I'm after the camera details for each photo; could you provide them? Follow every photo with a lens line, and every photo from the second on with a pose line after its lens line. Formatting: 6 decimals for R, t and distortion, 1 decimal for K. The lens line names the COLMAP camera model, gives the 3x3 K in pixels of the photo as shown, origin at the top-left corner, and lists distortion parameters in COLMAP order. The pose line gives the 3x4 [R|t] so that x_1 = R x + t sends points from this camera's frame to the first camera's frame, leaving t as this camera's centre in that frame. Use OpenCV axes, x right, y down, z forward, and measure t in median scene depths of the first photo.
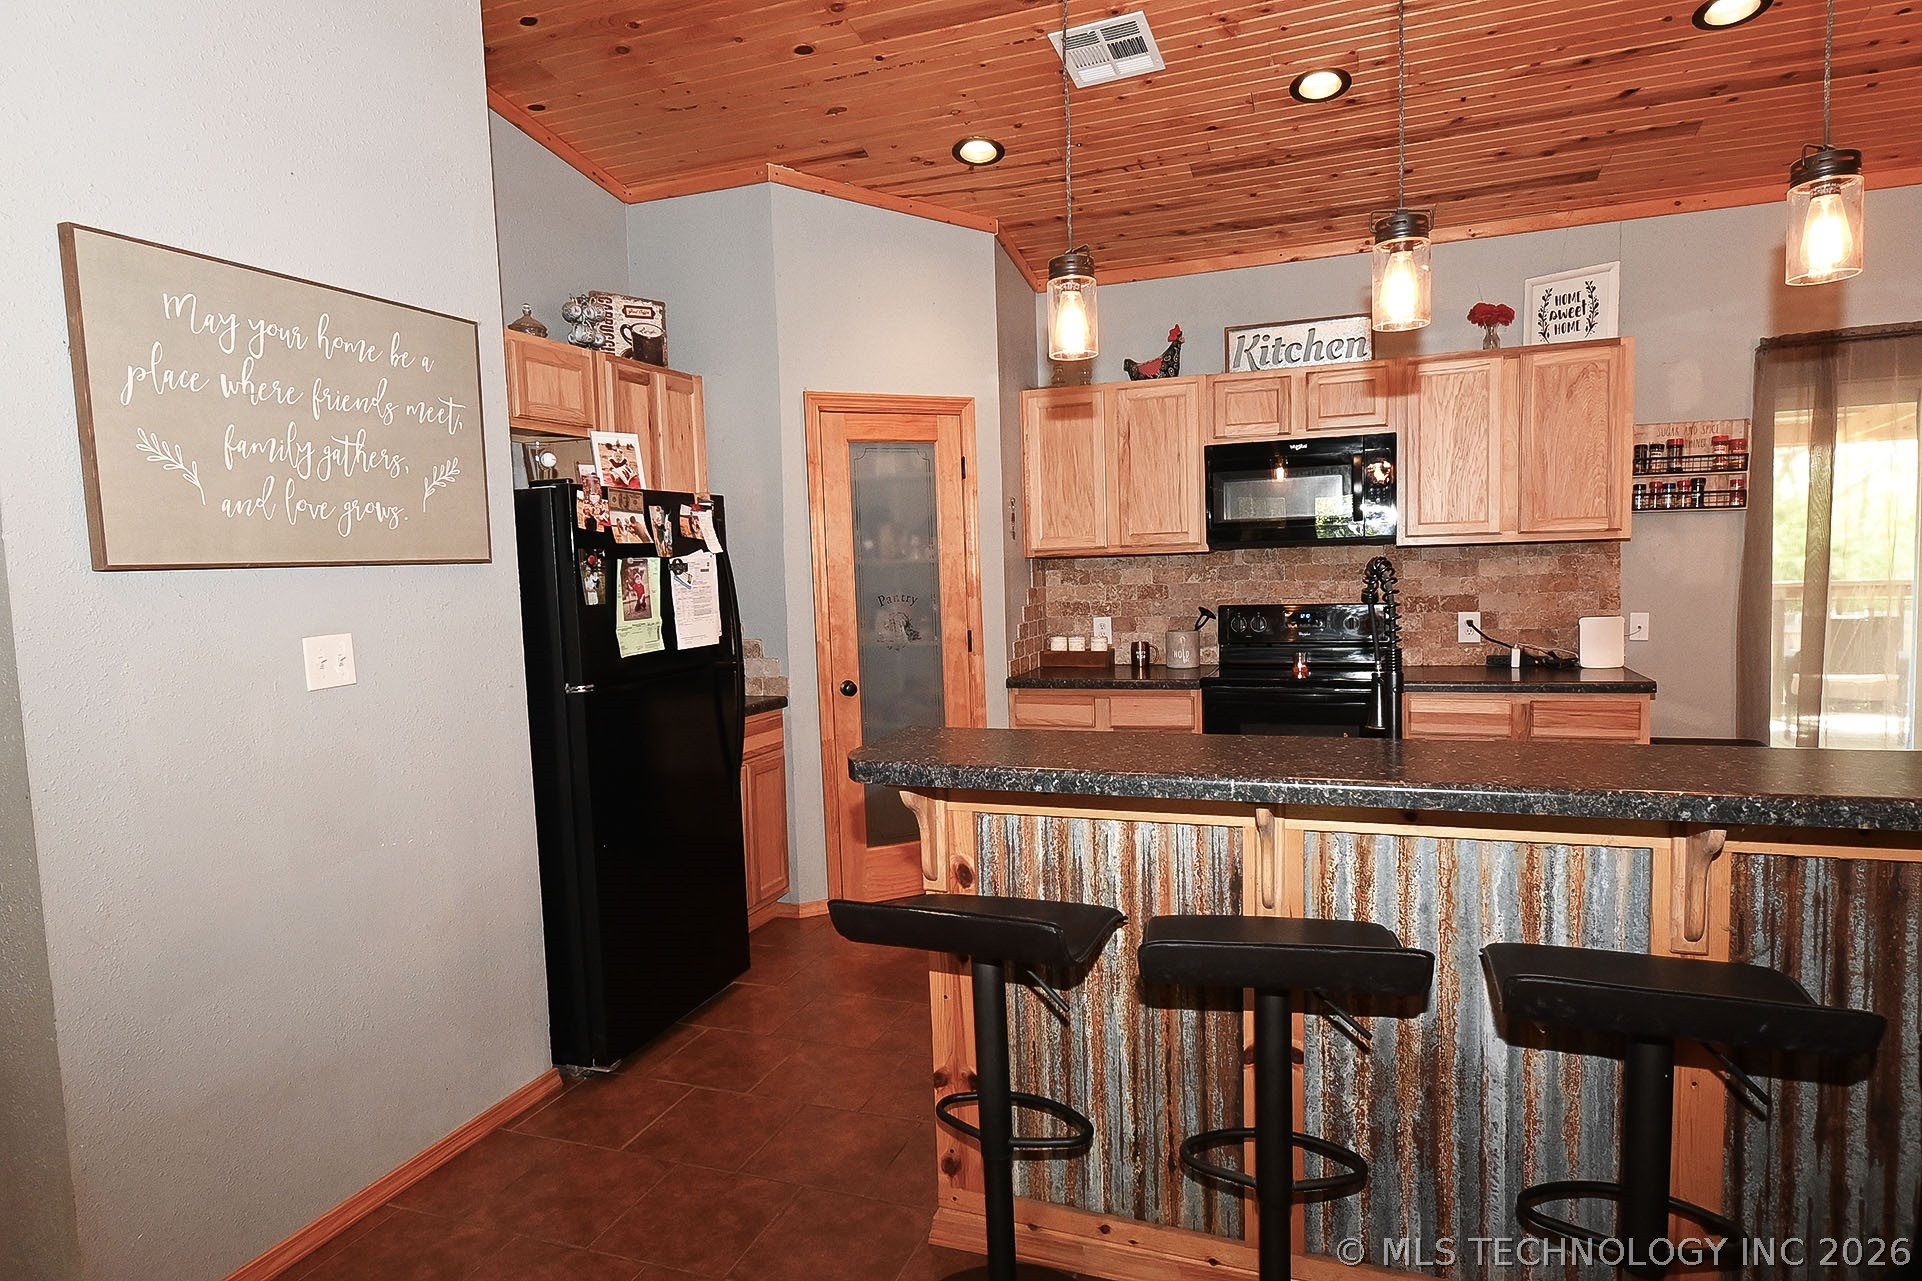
lens RADIAL K [[1074.7, 0, 975.2], [0, 1074.7, 645.6], [0, 0, 1]] dist [0.002545, -0.002650]
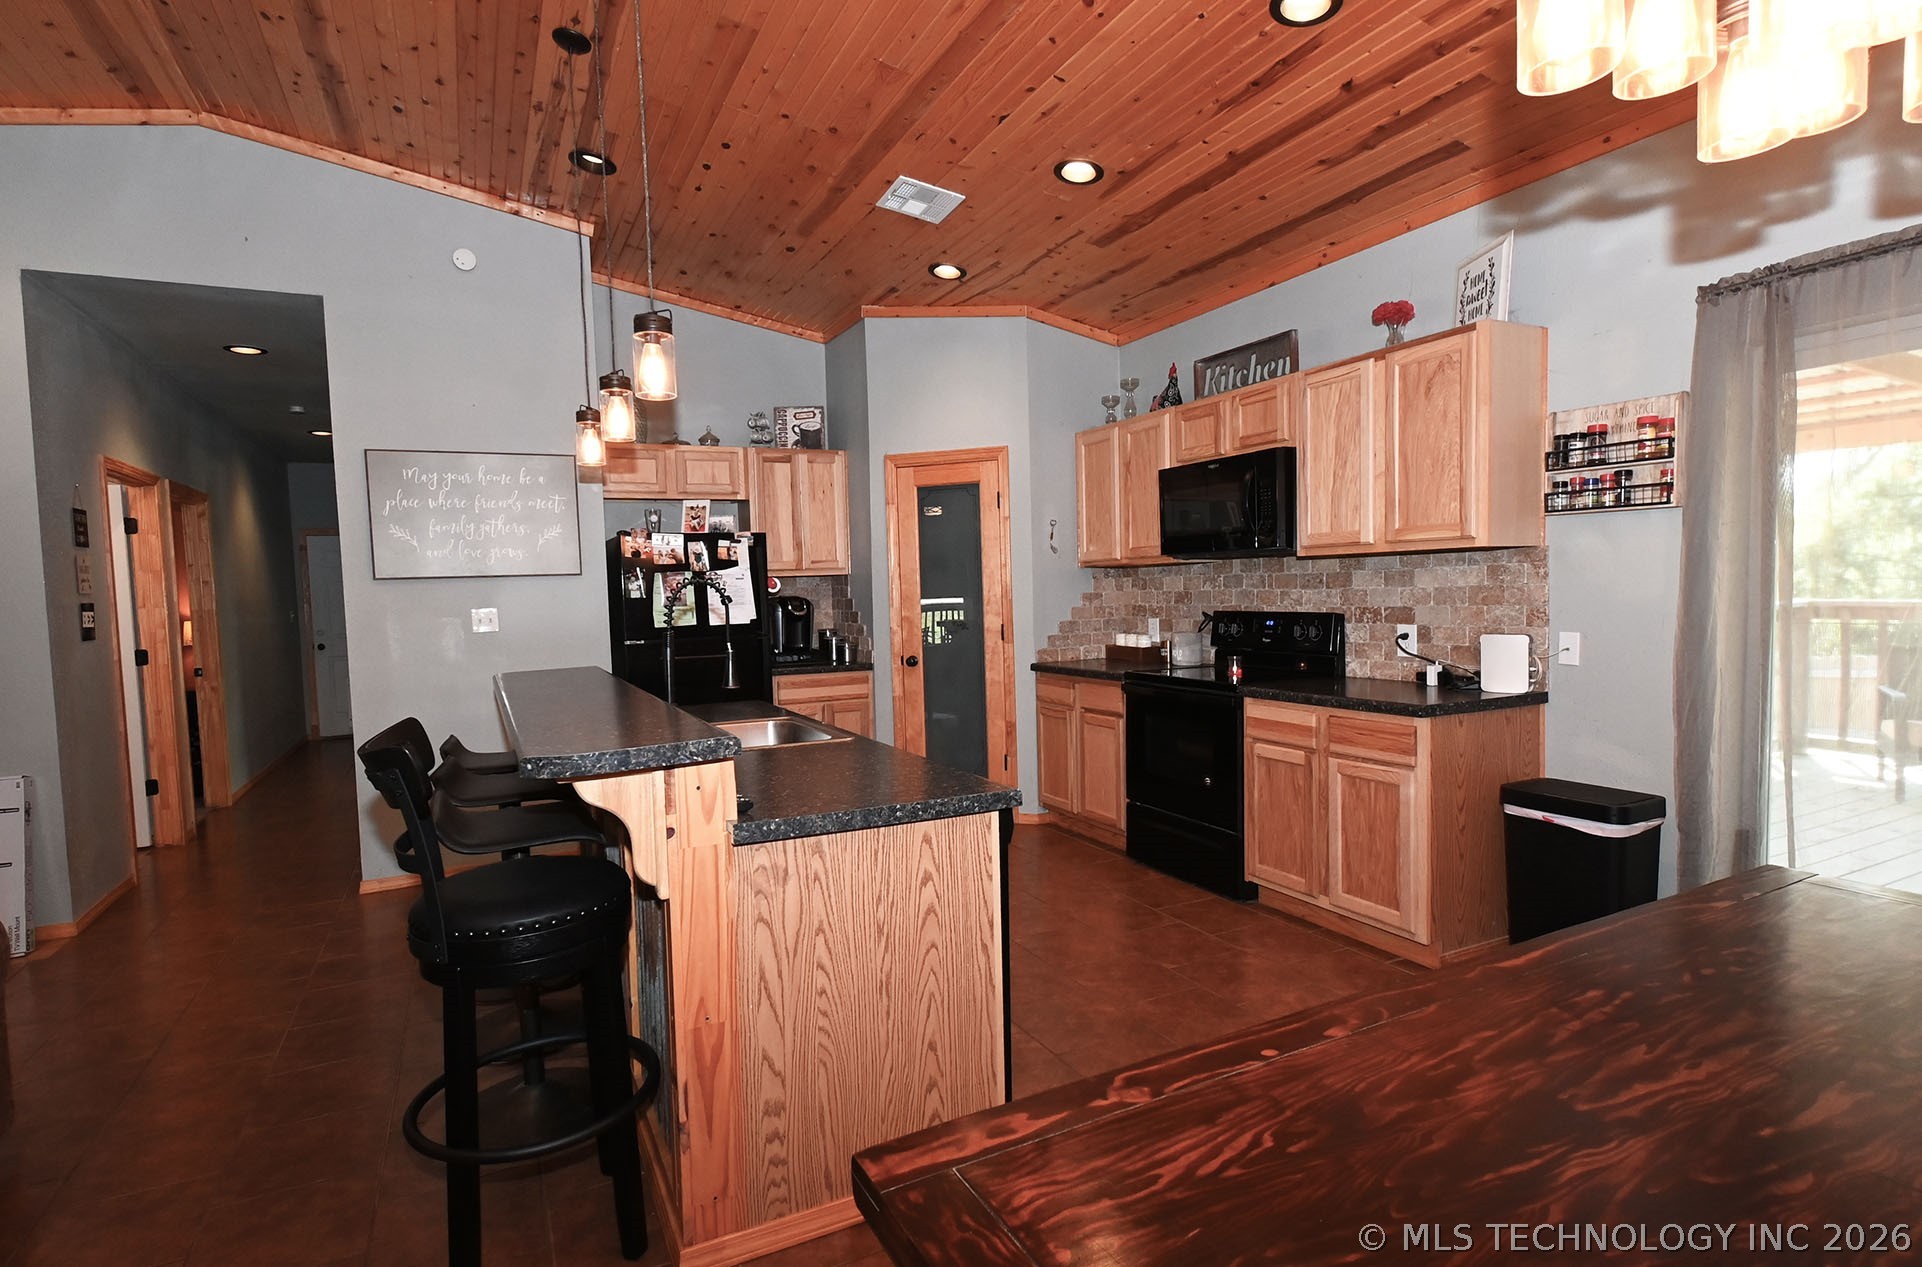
lens RADIAL K [[949.2, 0, 947.9], [0, 949.2, 641.6], [0, 0, 1]] dist [0.005684, 0.001491]
pose [[0.727756, 0.050318, -0.683988, 0.826690], [-0.046943, 0.998621, 0.023518, -0.018797], [0.684228, 0.014993, 0.729114, 0.125232]]
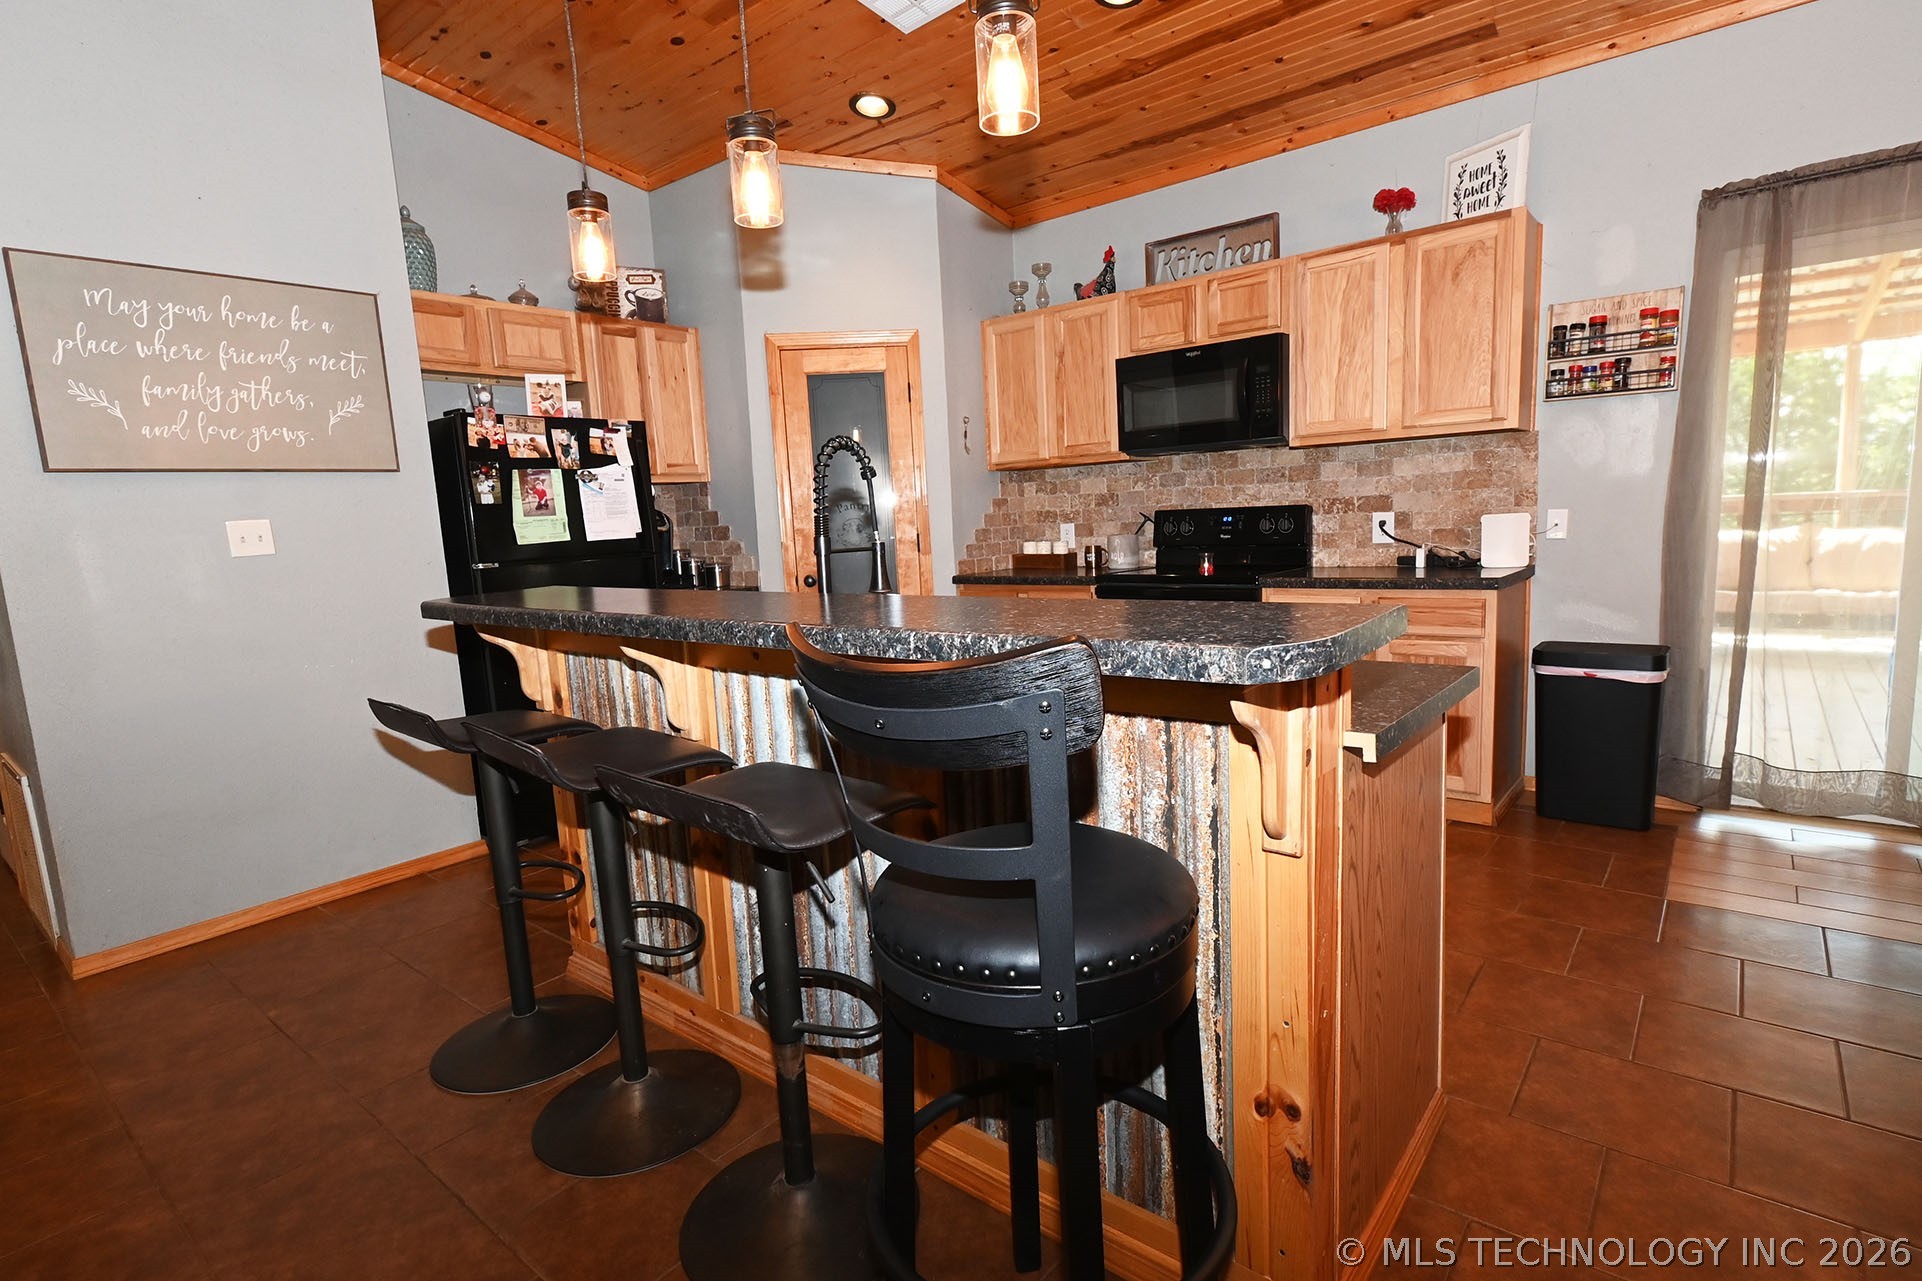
lens RADIAL K [[937.5, 0, 973.0], [0, 937.5, 644.2], [0, 0, 1]] dist [0.012919, -0.006412]
pose [[0.946120, 0.032316, -0.322200, 0.430035], [-0.007889, 0.997013, 0.076830, 0.029943], [0.323720, -0.070149, 0.943549, 0.053172]]
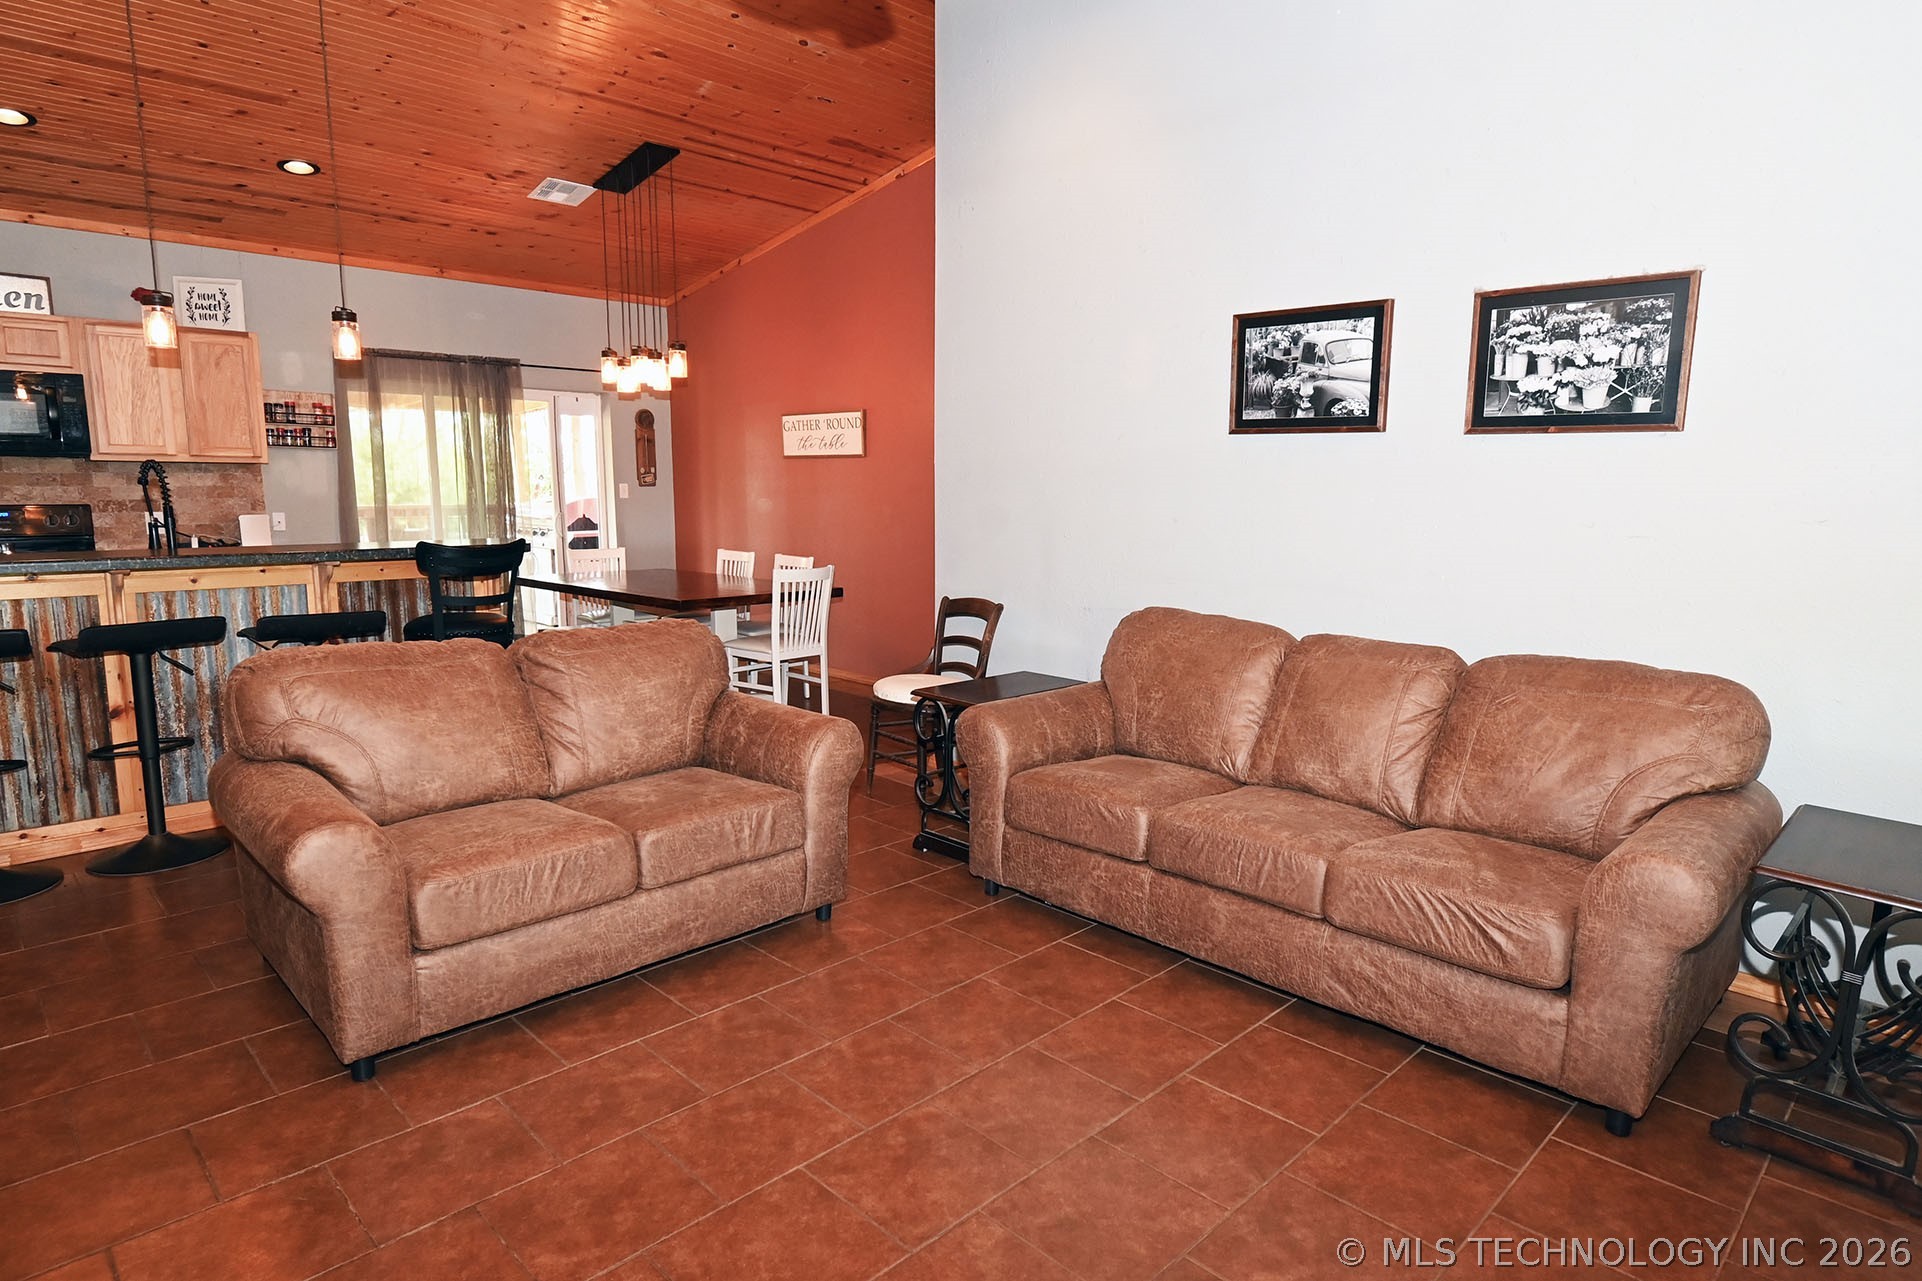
lens RADIAL K [[1074.7, 0, 975.2], [0, 1074.7, 645.6], [0, 0, 1]] dist [0.002545, -0.002650]
pose [[0.417359, -0.098933, 0.903340, -0.405345], [0.048910, 0.995061, 0.086381, 0.080061], [-0.907424, 0.008131, 0.420137, -0.595471]]
